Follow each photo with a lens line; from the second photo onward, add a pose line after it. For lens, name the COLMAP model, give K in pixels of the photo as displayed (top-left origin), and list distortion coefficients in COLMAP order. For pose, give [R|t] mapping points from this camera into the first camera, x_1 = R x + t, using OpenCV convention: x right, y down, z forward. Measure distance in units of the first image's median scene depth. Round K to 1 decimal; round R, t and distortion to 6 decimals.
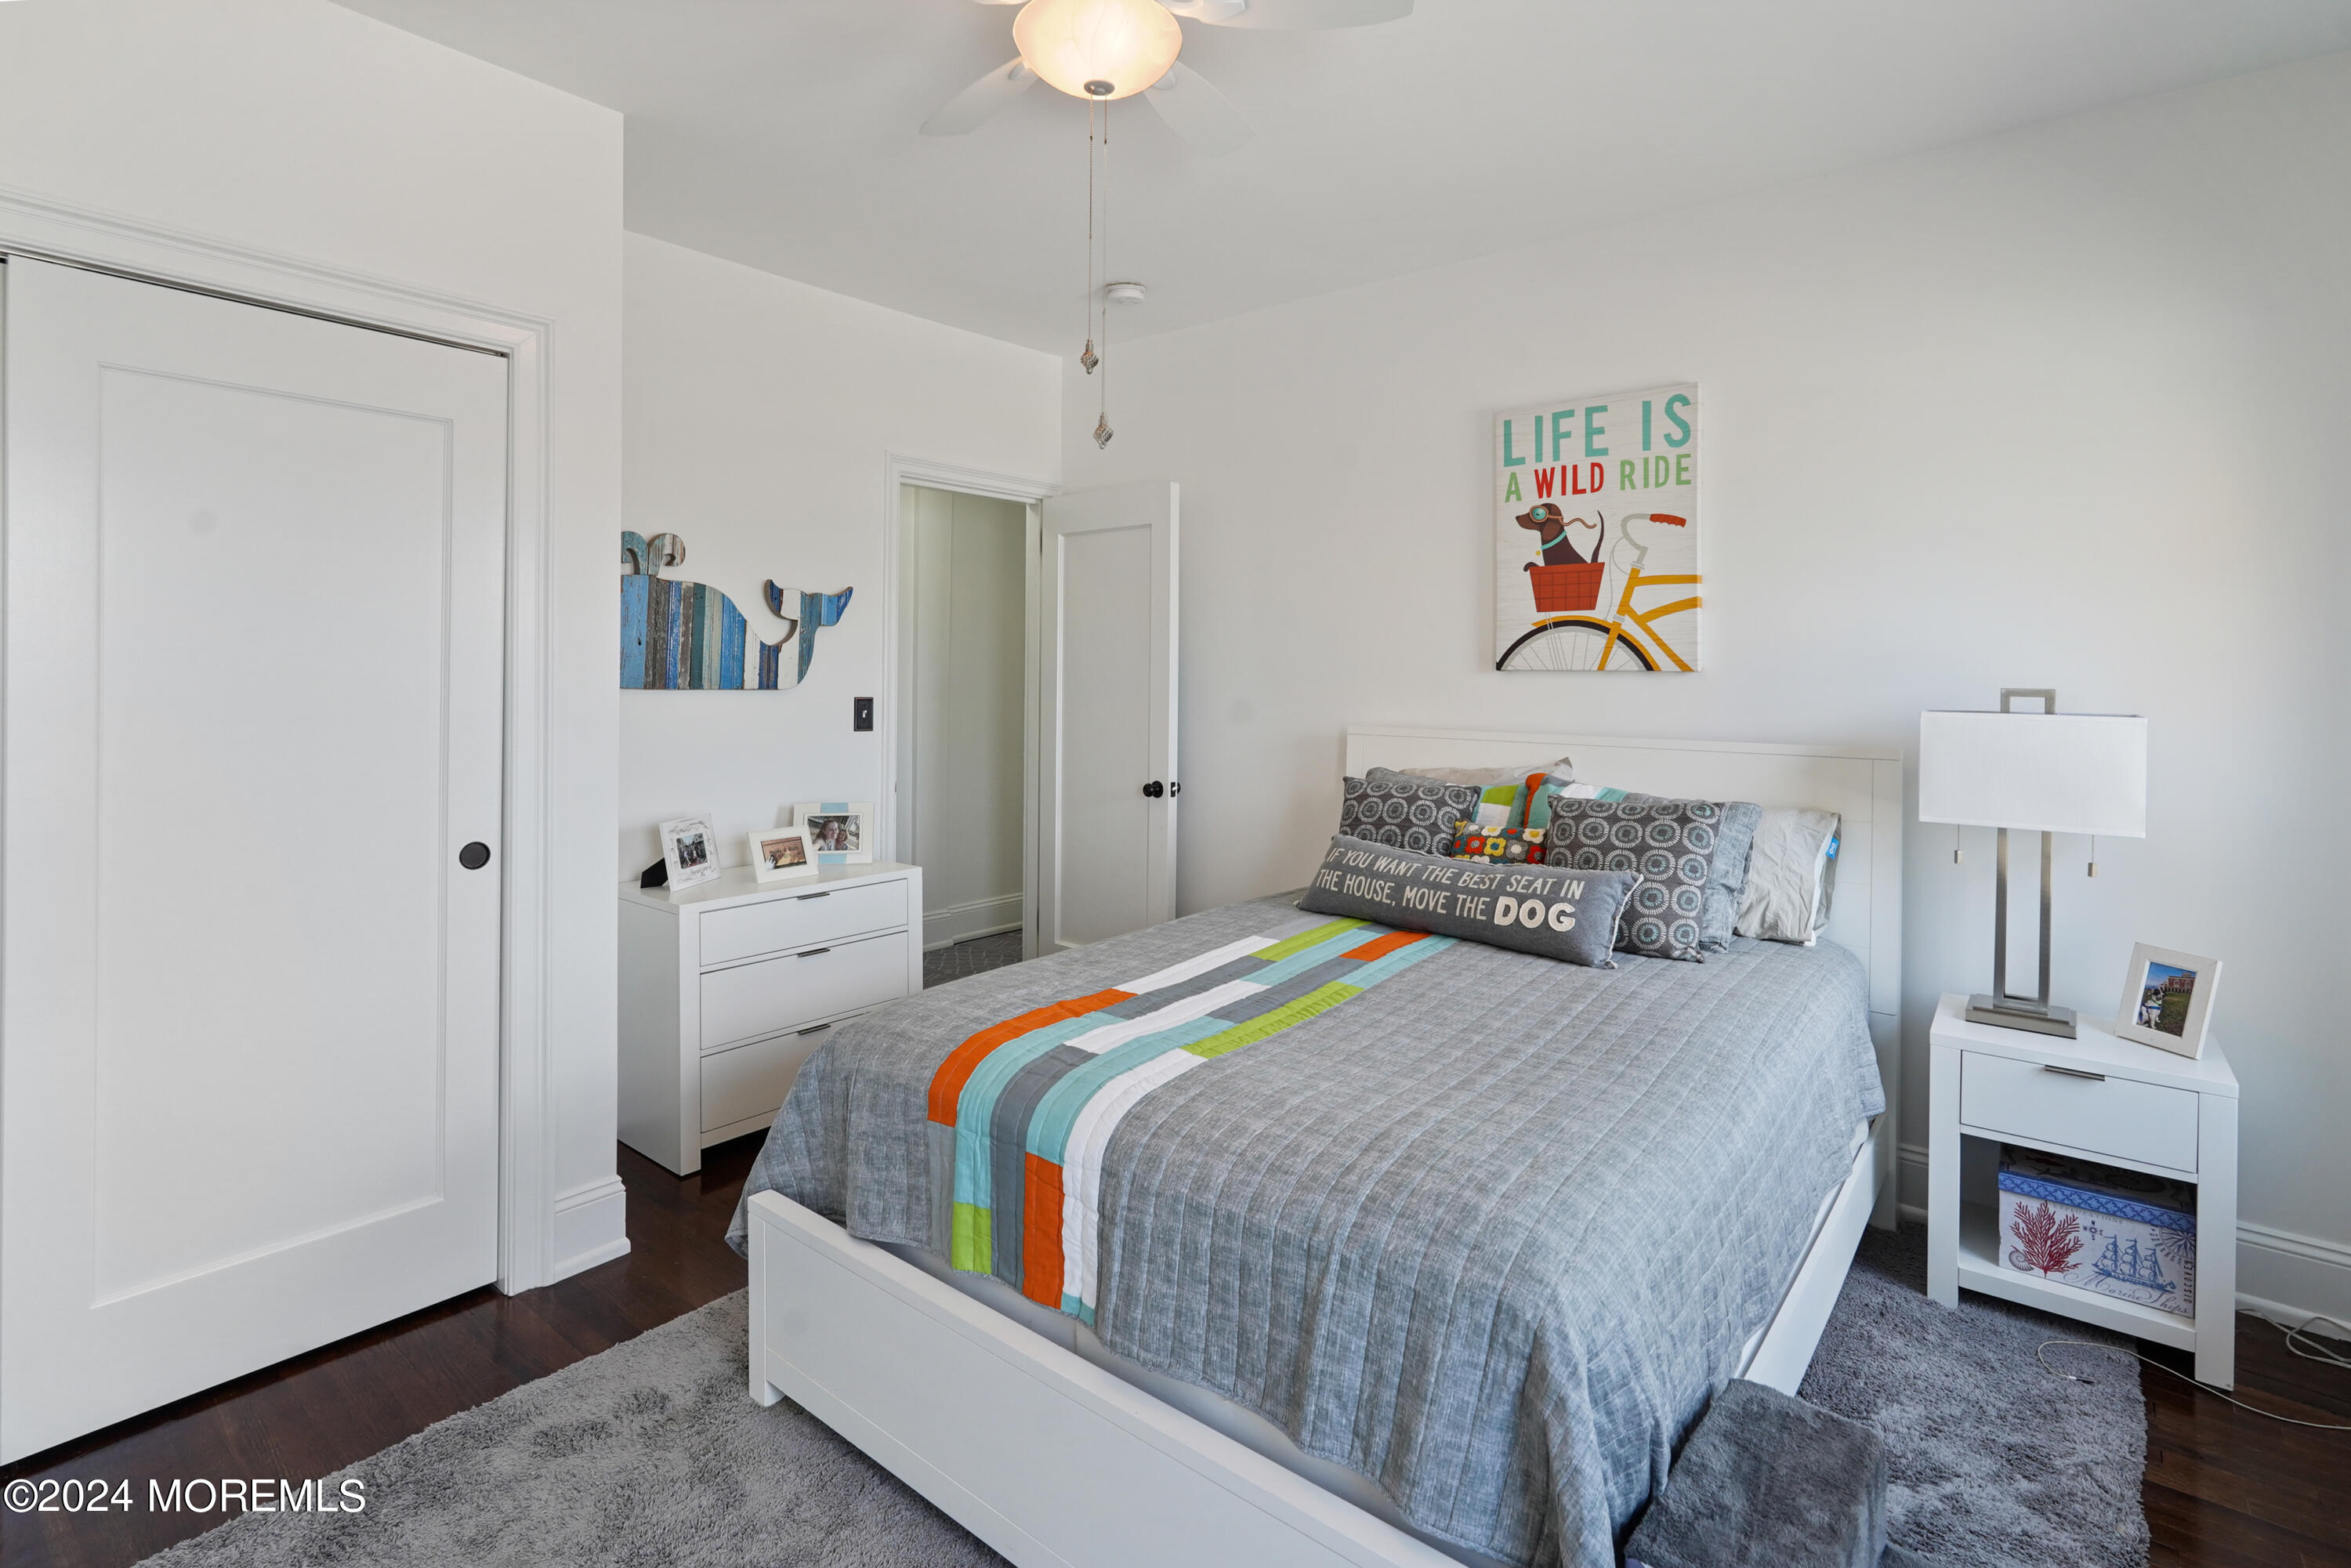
lens RADIAL K [[1120.7, 0, 1243.4], [0, 1120.7, 683.2], [0, 0, 1]] dist [-0.009990, 0.005162]
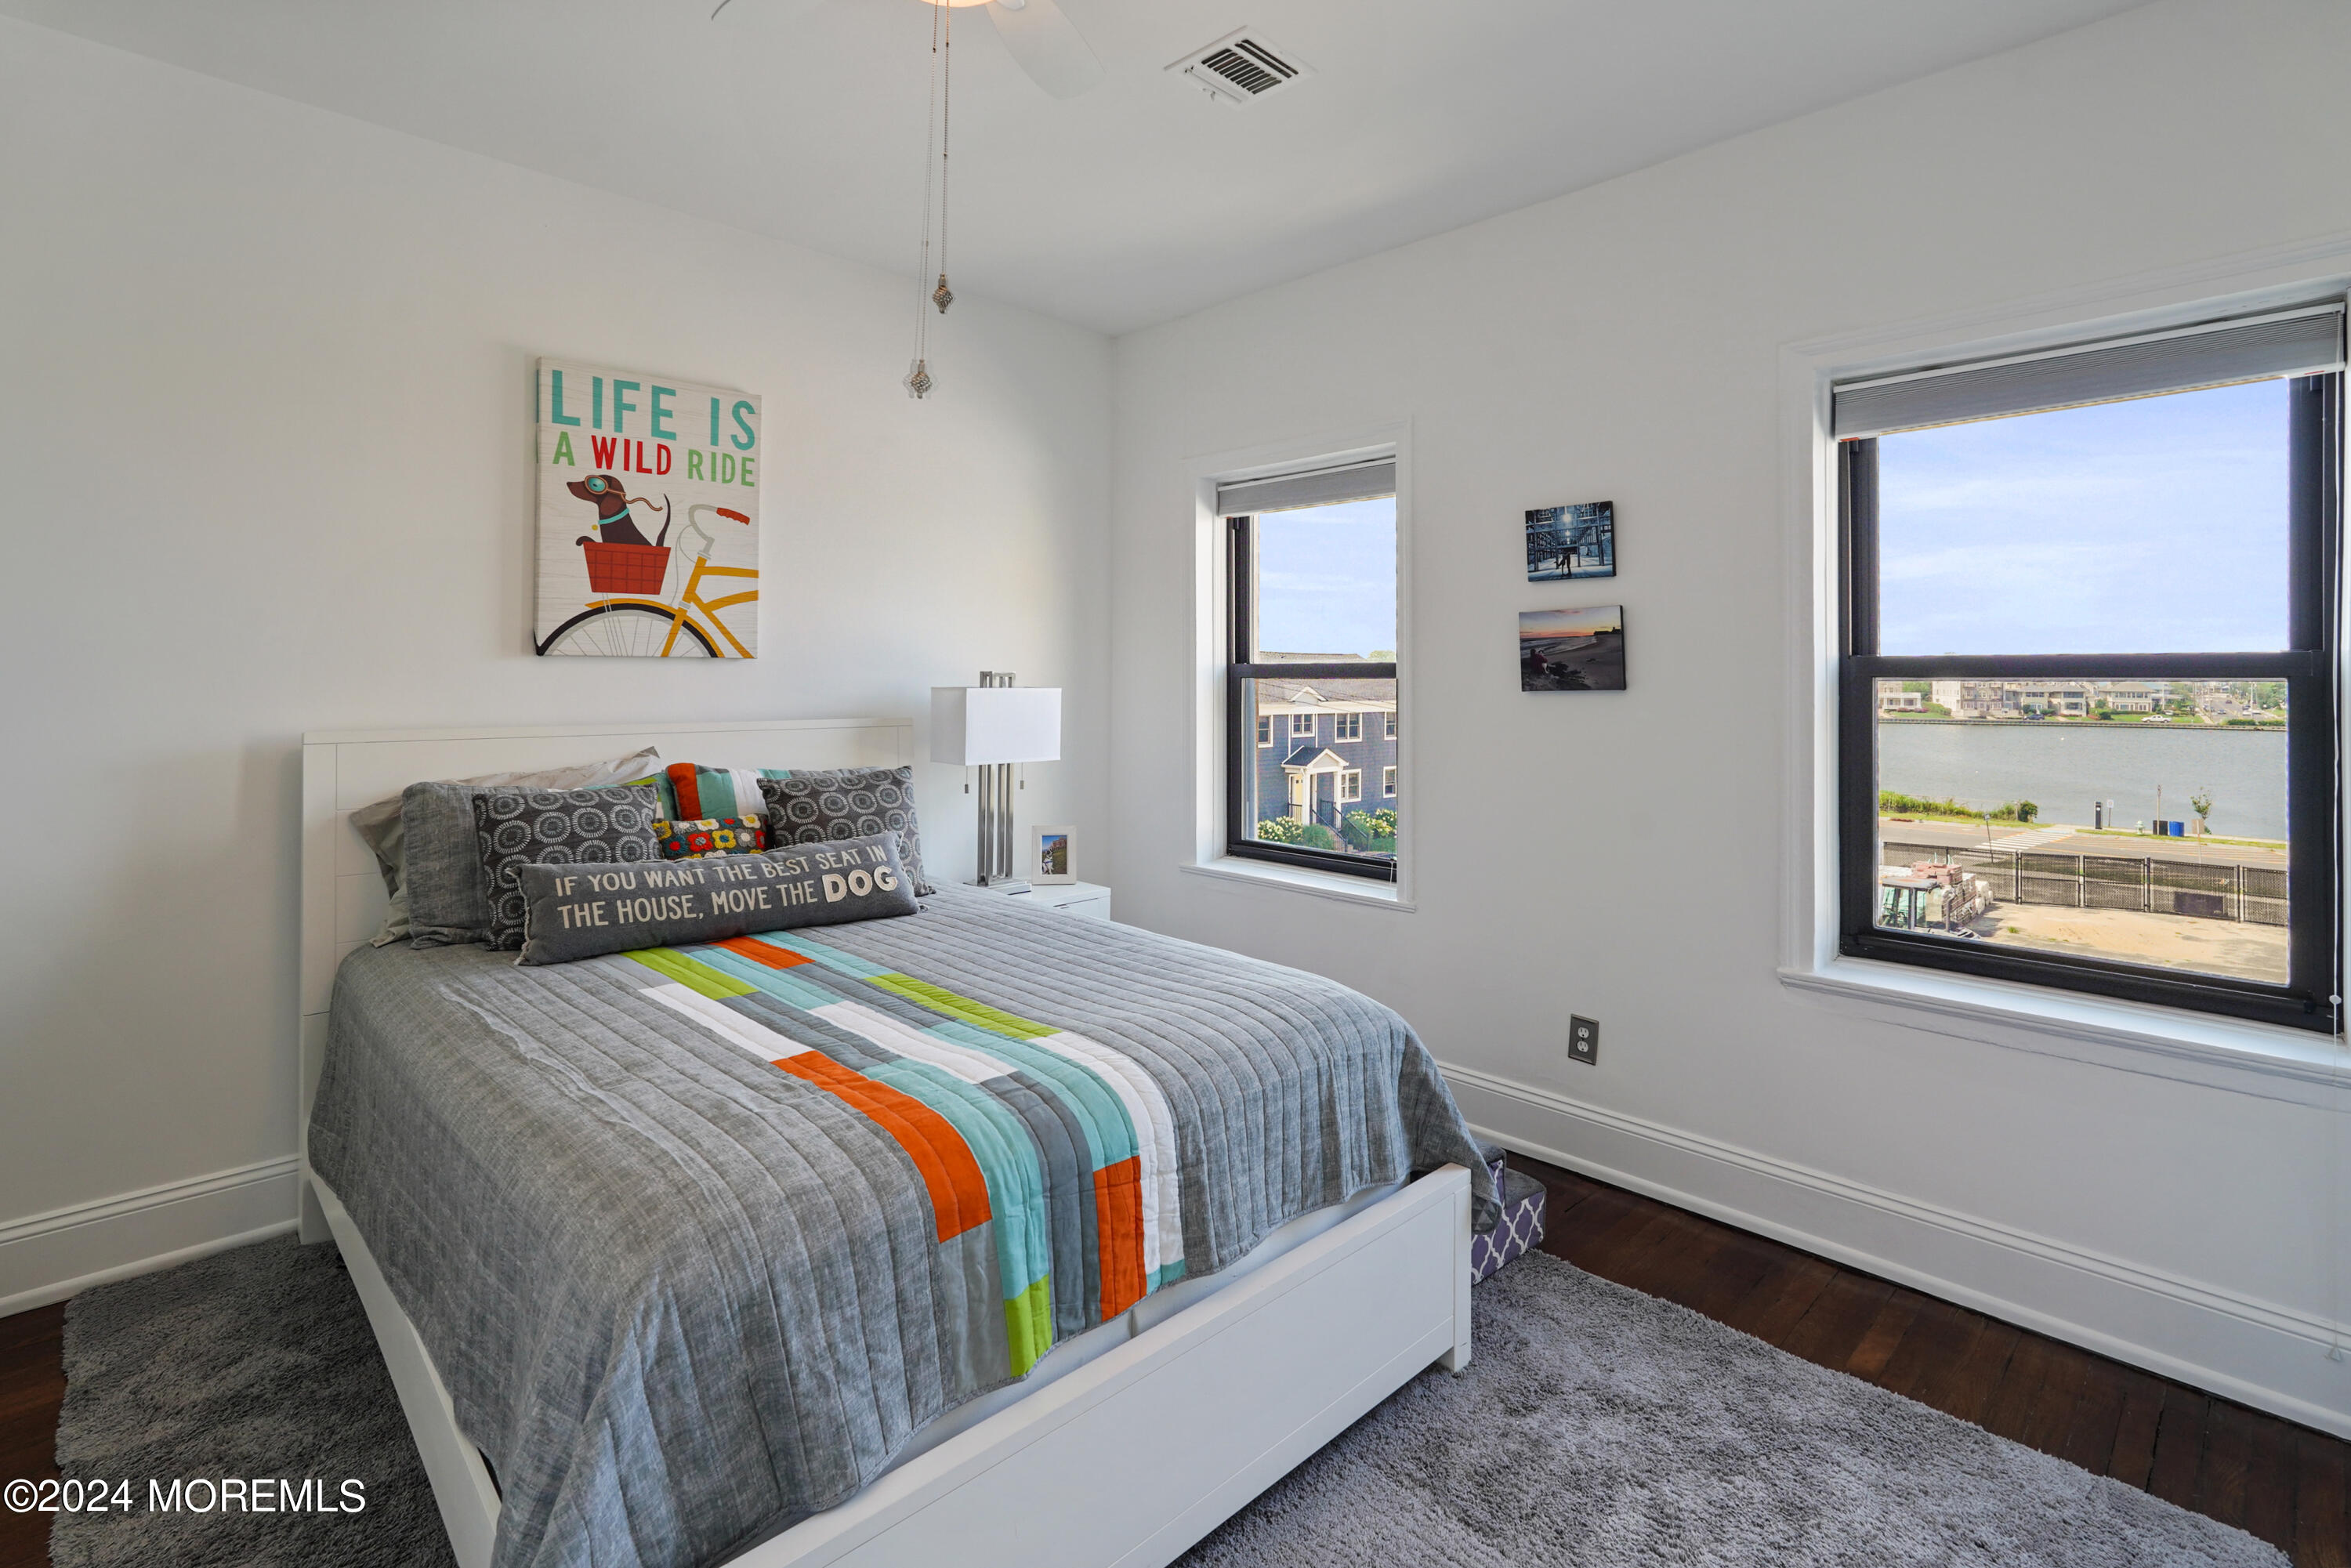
lens RADIAL K [[1120.7, 0, 1147.0], [0, 1120.7, 669.0], [0, 0, 1]] dist [-0.009990, 0.005162]
pose [[0.152813, -0.004169, 0.988246, -0.592931], [0.004983, 0.999982, 0.003448, -0.001840], [-0.988242, 0.004398, 0.152831, 0.434449]]
